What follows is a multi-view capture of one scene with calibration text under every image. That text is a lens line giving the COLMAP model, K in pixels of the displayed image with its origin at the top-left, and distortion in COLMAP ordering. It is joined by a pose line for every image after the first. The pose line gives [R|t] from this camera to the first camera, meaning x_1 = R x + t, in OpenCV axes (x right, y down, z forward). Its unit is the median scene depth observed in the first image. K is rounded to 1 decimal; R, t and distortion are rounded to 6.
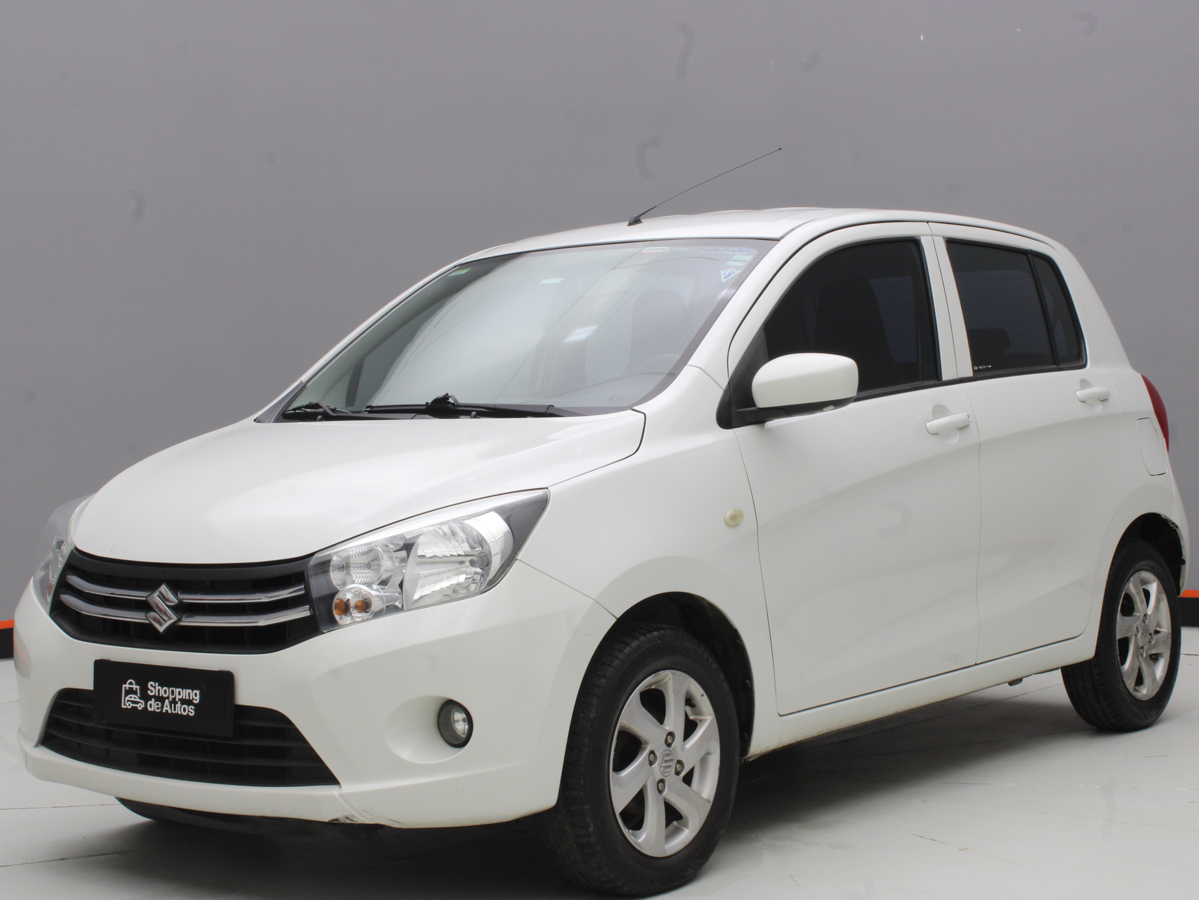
lens RADIAL K [[2005.2, 0, 599.0], [0, 2005.2, 445.4], [0, 0, 1]] dist [0.060059, 0.000000]
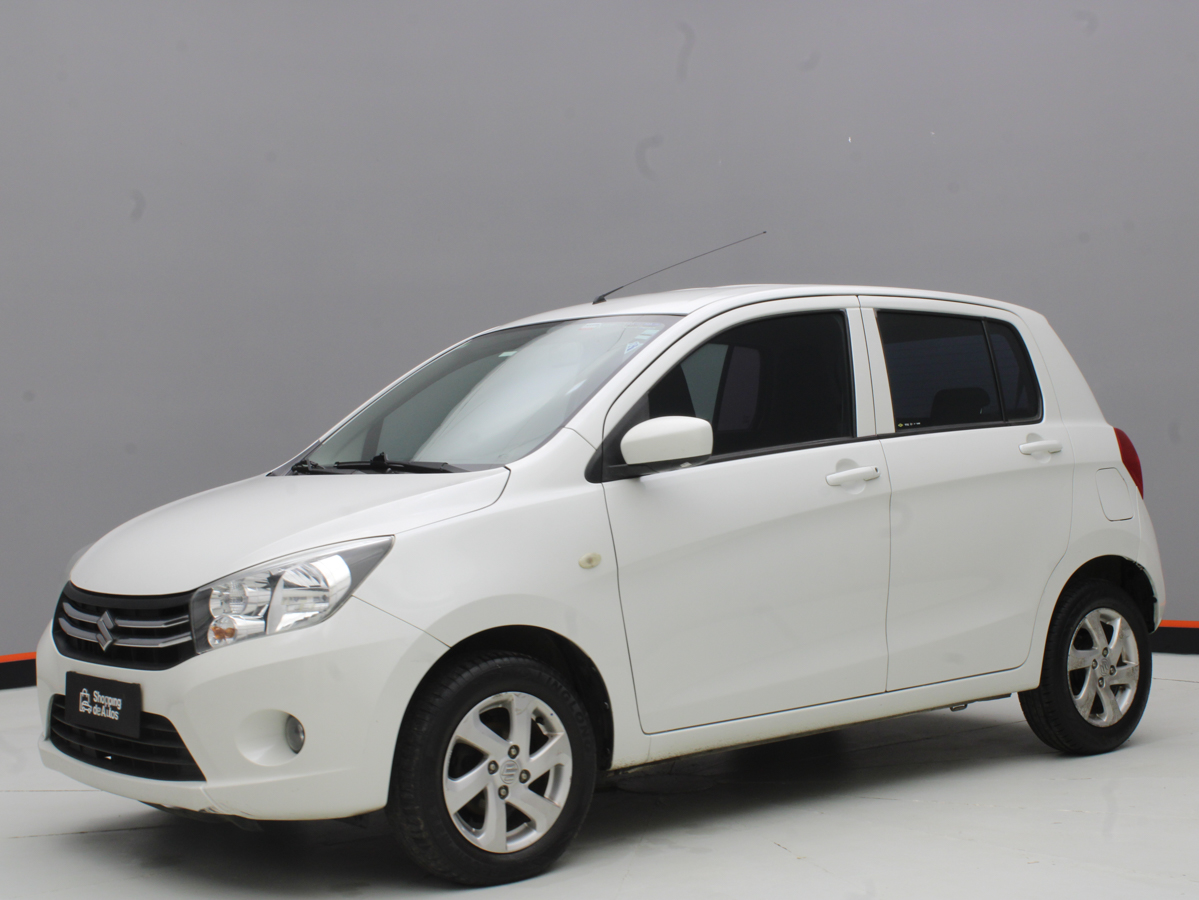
lens RADIAL K [[1757.9, 0, 605.3], [0, 1757.9, 456.7], [0, 0, 1]] dist [-0.004520, 0.000000]
pose [[0.976852, -0.003991, -0.213878, 0.303019], [0.001095, 0.999906, -0.013658, -0.010109], [0.213912, 0.013108, 0.976765, 0.017647]]
